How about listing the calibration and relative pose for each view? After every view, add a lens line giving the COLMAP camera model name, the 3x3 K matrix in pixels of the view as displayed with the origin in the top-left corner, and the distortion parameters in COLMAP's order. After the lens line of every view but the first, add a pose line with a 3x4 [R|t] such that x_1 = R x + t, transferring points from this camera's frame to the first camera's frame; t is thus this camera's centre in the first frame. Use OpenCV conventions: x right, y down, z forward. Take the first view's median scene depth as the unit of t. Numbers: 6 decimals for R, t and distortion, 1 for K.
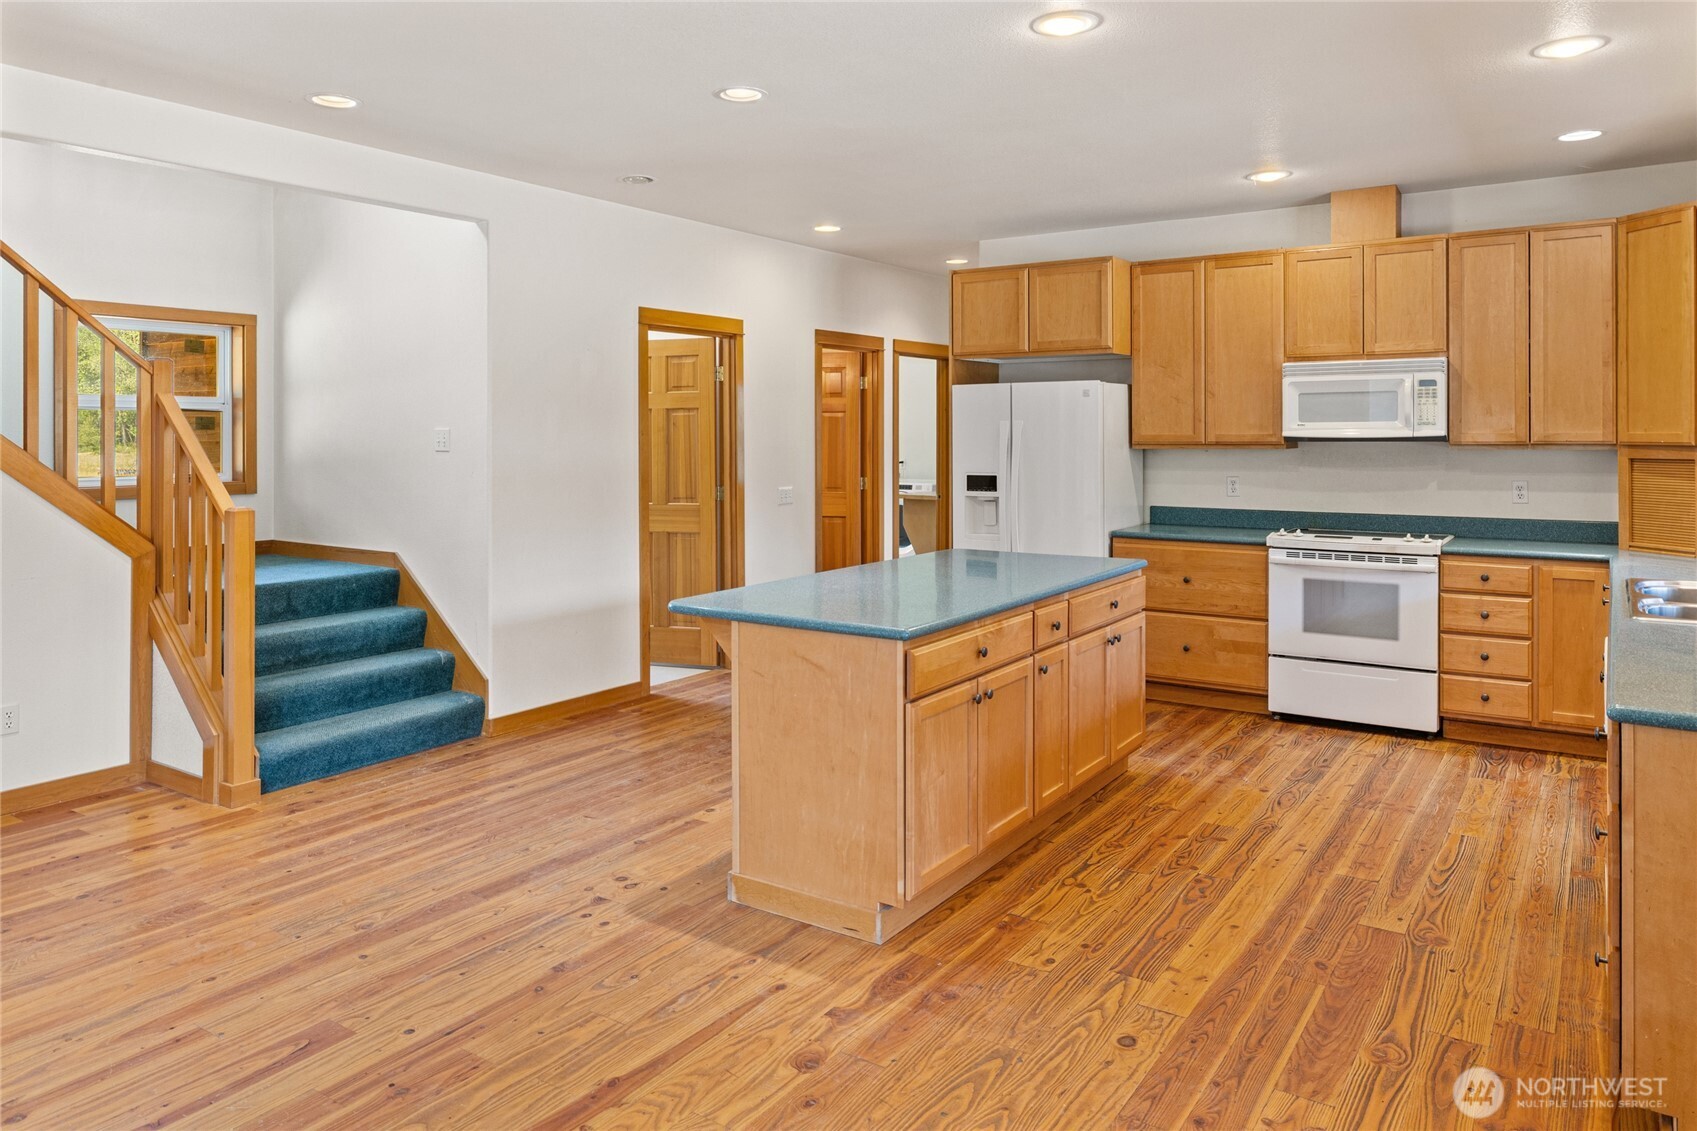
lens RADIAL K [[1134.2, 0, 846.1], [0, 1134.2, 446.6], [0, 0, 1]] dist [-0.000831, -0.001969]
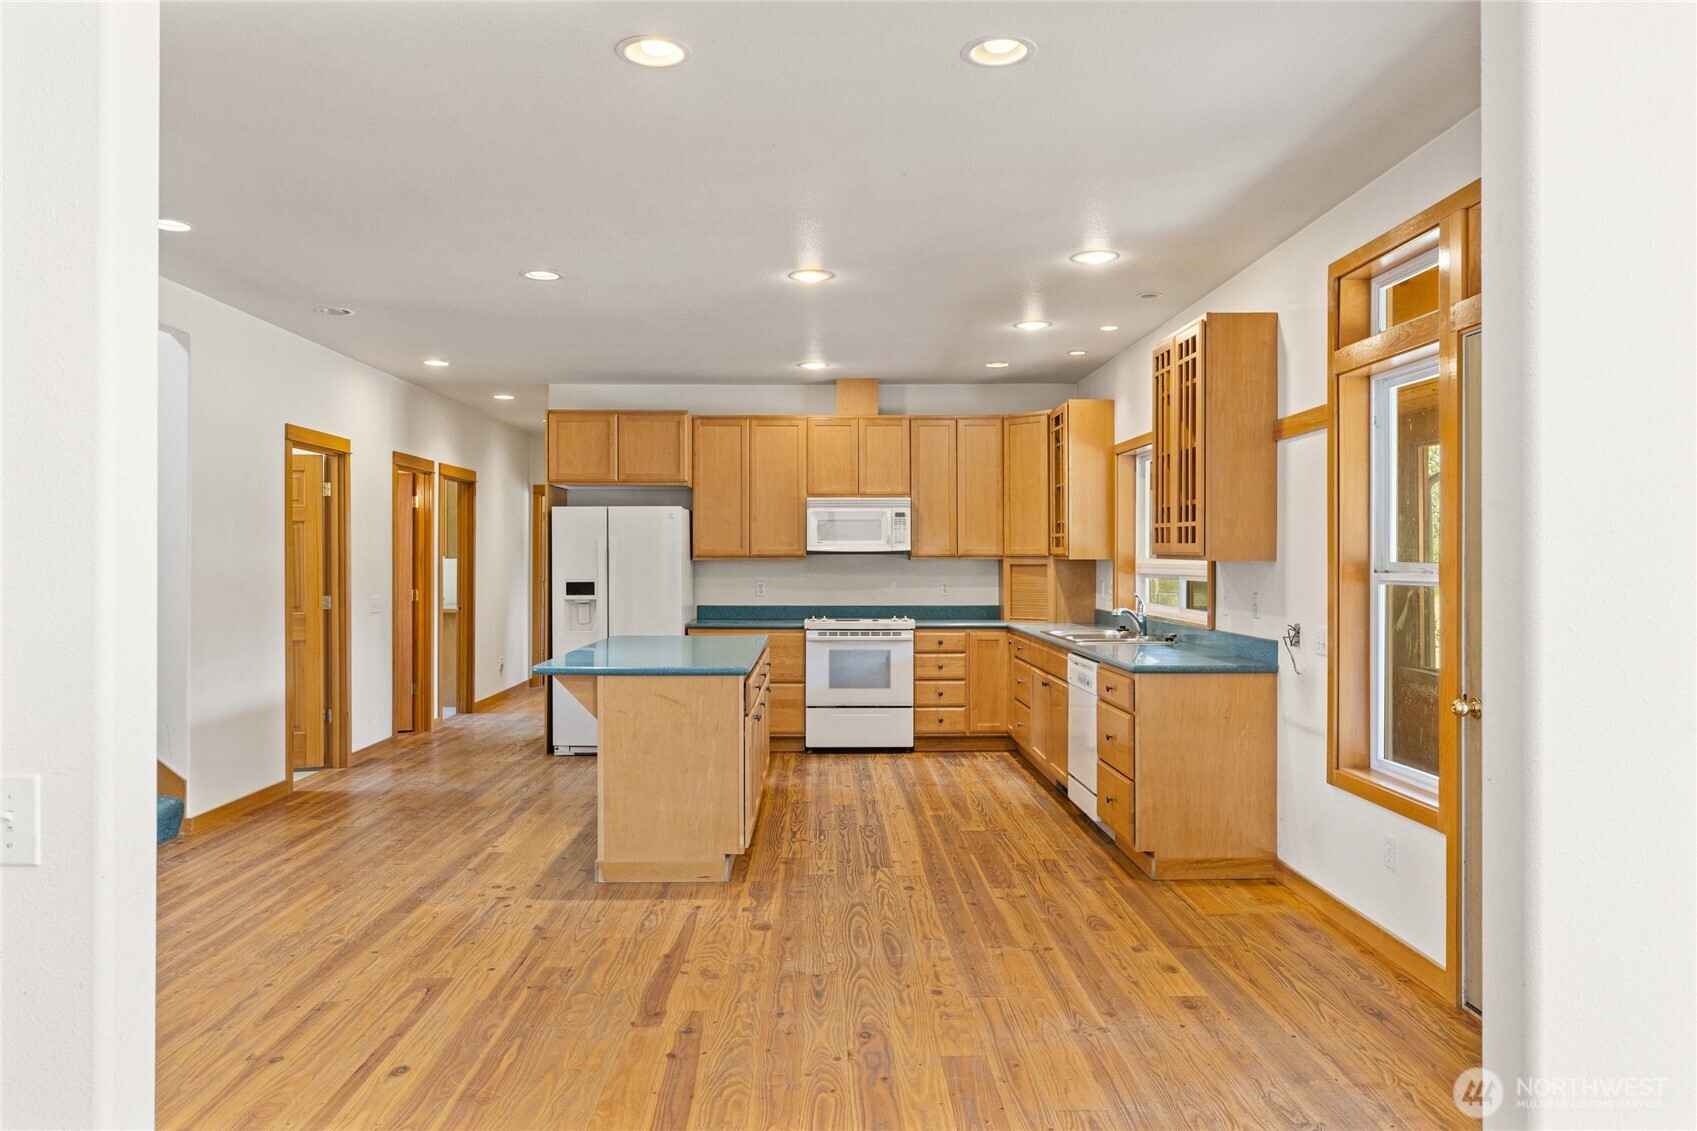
lens RADIAL K [[1150.6, 0, 848.5], [0, 1150.6, 565.5], [0, 0, 1]] dist [-0.005522, -0.000419]
pose [[0.814379, 0.000514, 0.580334, -0.431299], [0.004964, 0.999957, -0.007852, 0.022477], [-0.580313, 0.009275, 0.814341, -0.194828]]
